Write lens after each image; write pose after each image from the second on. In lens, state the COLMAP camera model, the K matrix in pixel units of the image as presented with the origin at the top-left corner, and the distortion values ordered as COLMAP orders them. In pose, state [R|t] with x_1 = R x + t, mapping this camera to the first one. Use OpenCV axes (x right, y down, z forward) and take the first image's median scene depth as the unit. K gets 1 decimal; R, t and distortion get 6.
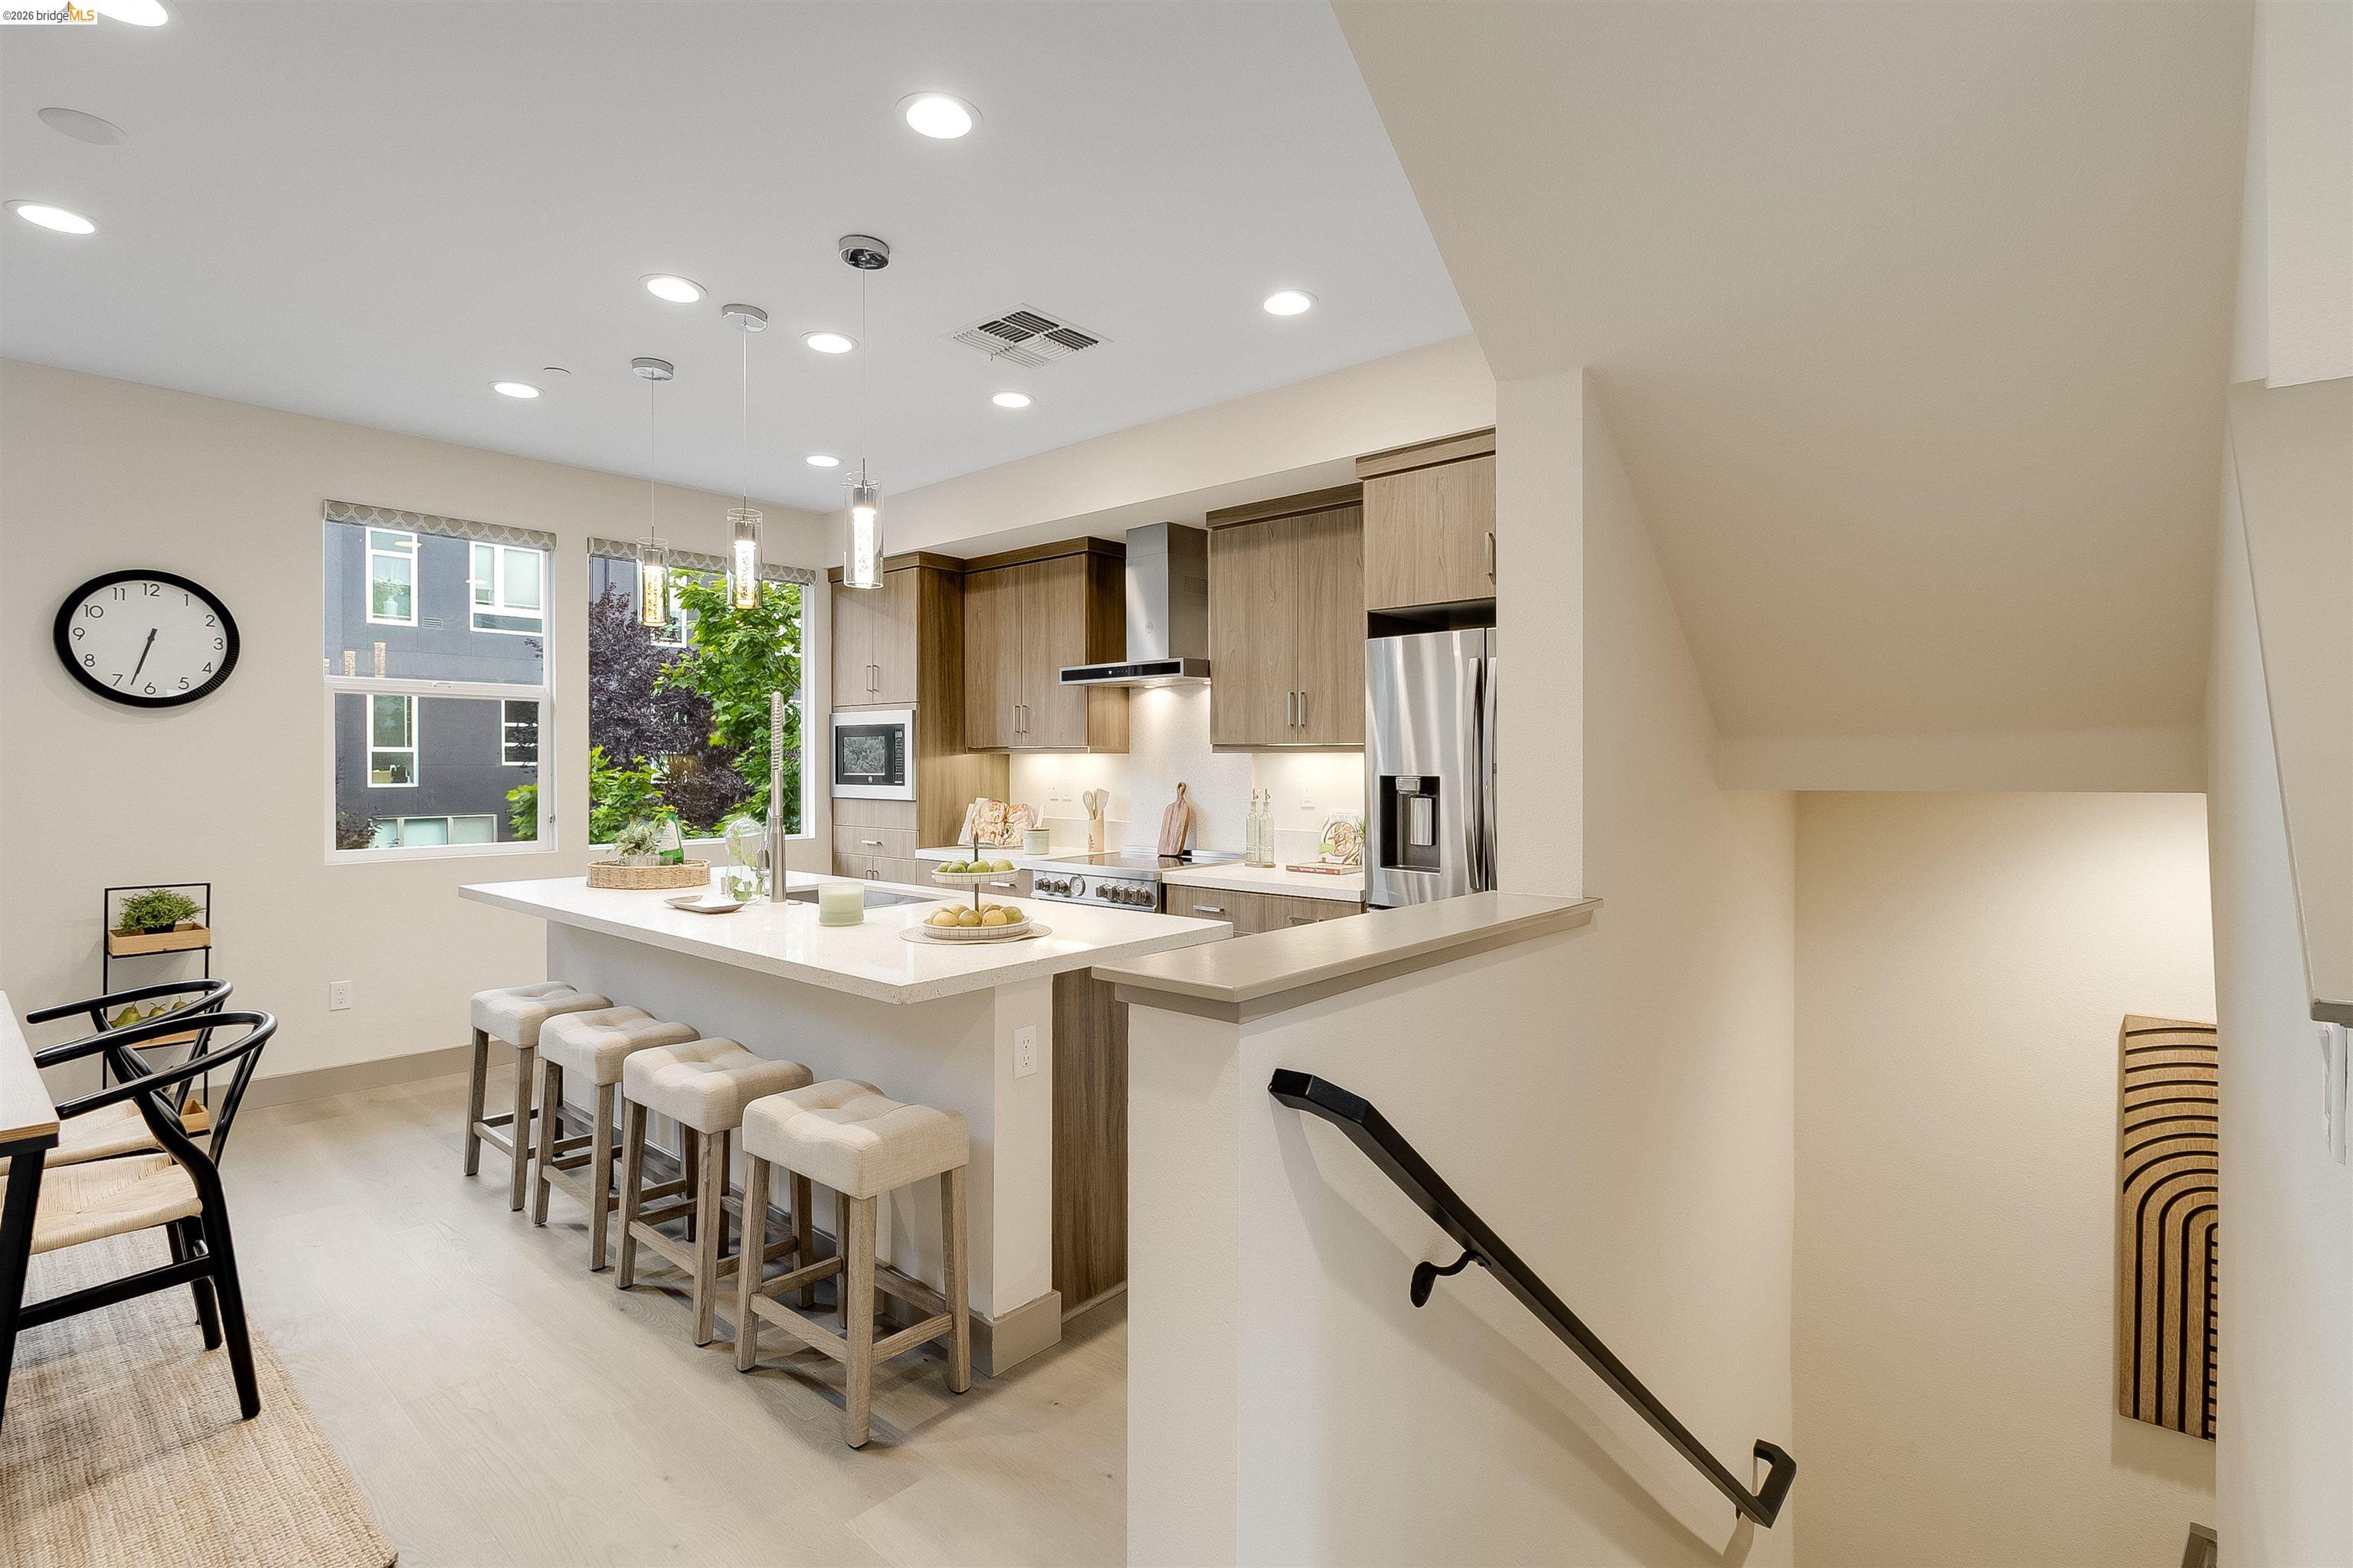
lens RADIAL K [[1094.4, 0, 1177.9], [0, 1094.4, 771.7], [0, 0, 1]] dist [-0.006554, -0.002581]
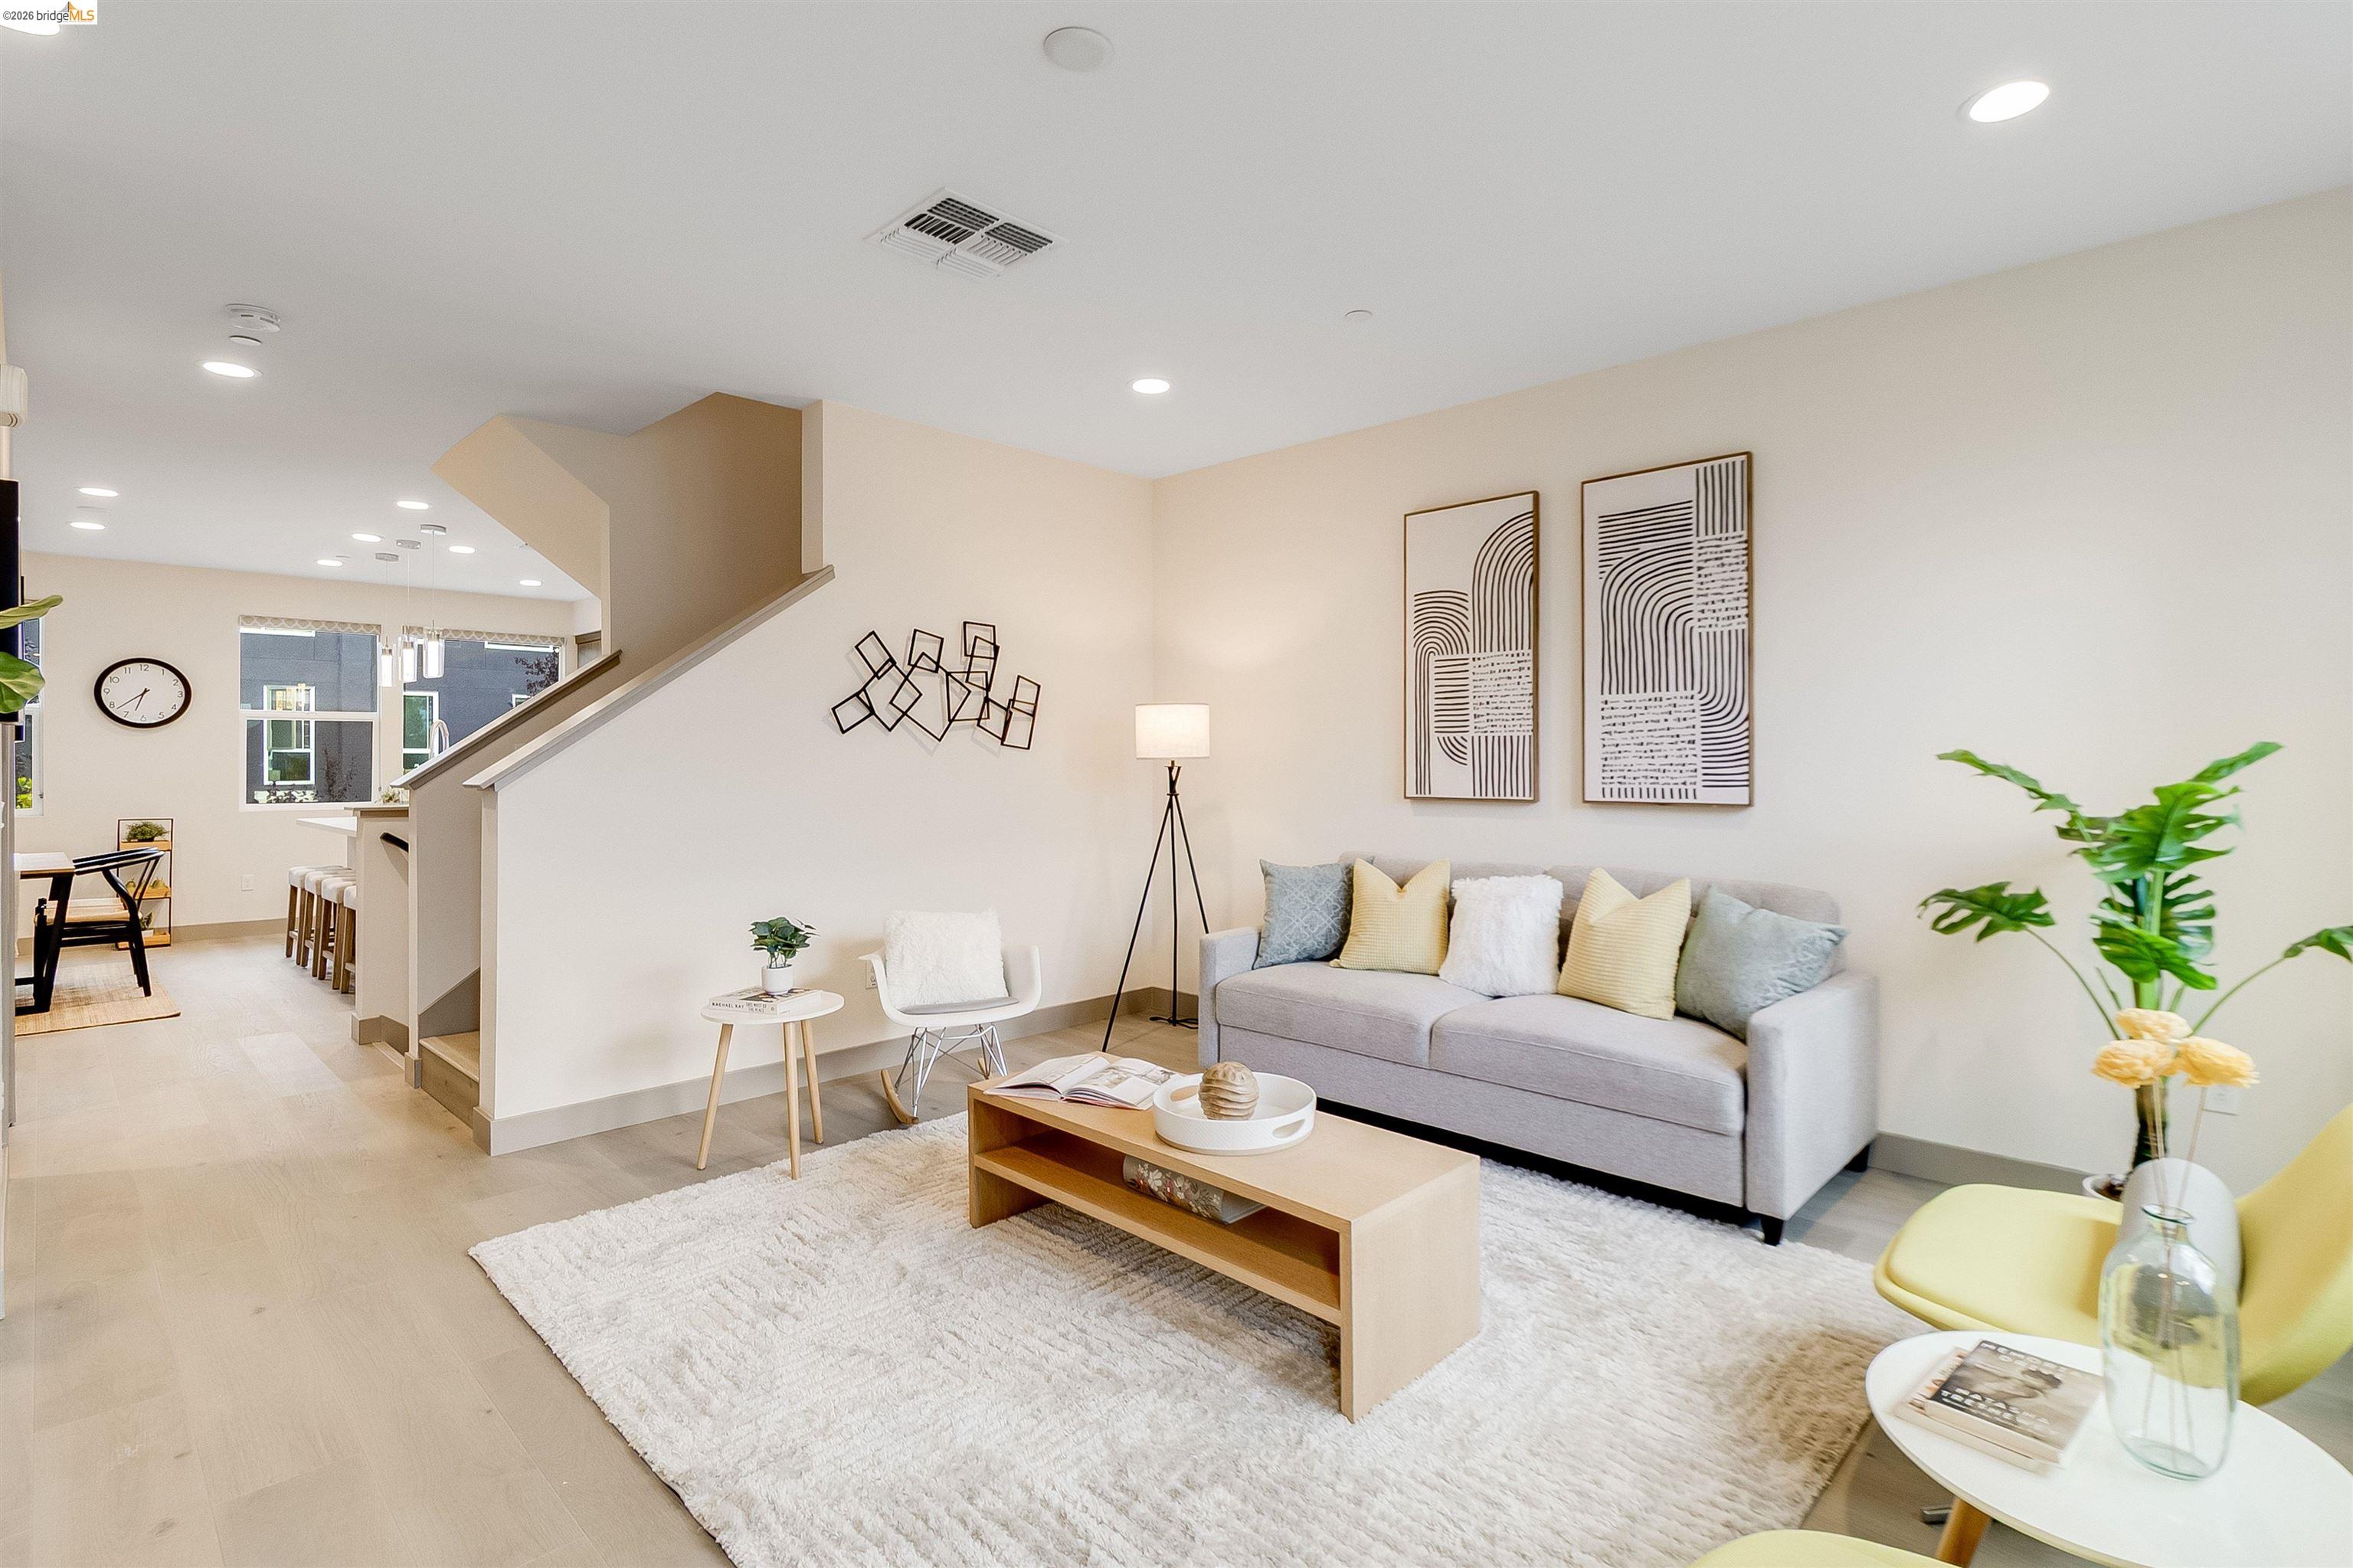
lens RADIAL K [[1089.8, 0, 1225.0], [0, 1089.8, 763.9], [0, 0, 1]] dist [-0.009076, -0.001099]
pose [[0.999776, -0.004533, -0.020668, 0.849929], [0.004387, 0.999965, -0.007115, 0.022226], [0.020700, 0.007023, 0.999761, -0.735144]]
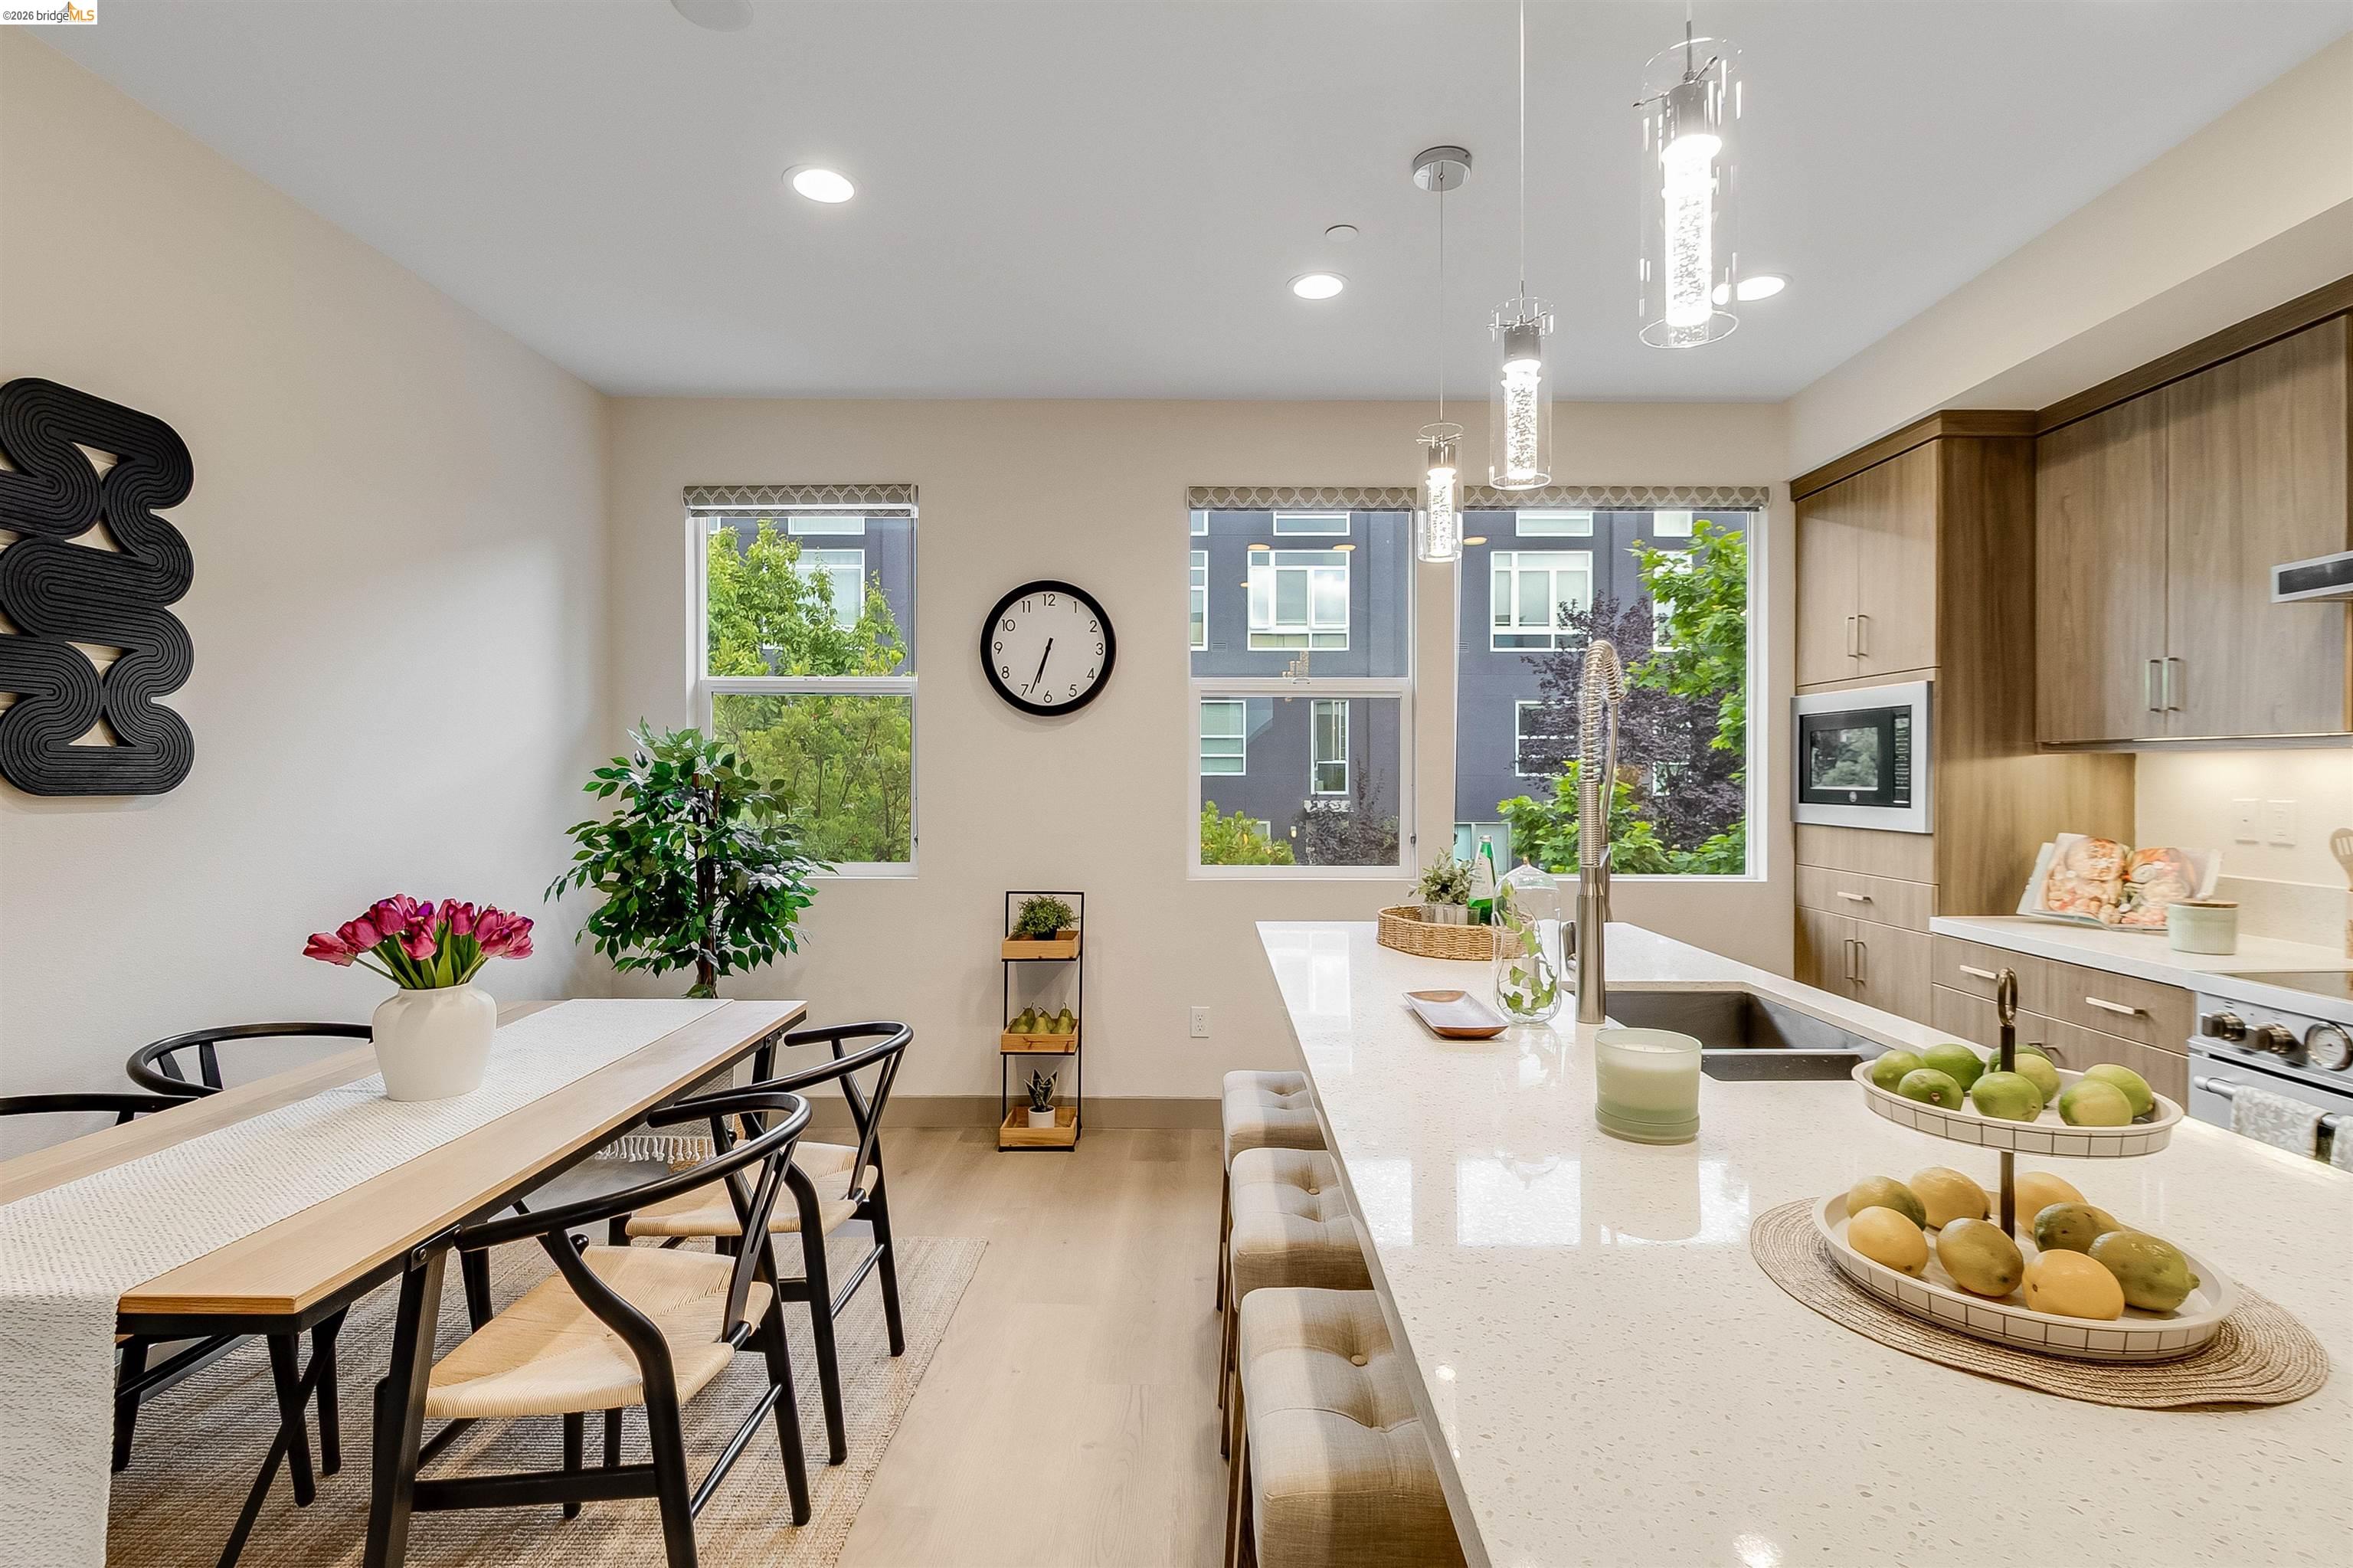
lens RADIAL K [[1094.4, 0, 1211.8], [0, 1094.4, 783.0], [0, 0, 1]] dist [-0.006554, -0.002581]
pose [[0.656530, 0.006735, -0.754270, -0.057575], [-0.007392, 0.999970, 0.002495, 0.000289], [0.754264, 0.003938, 0.656560, 0.363269]]
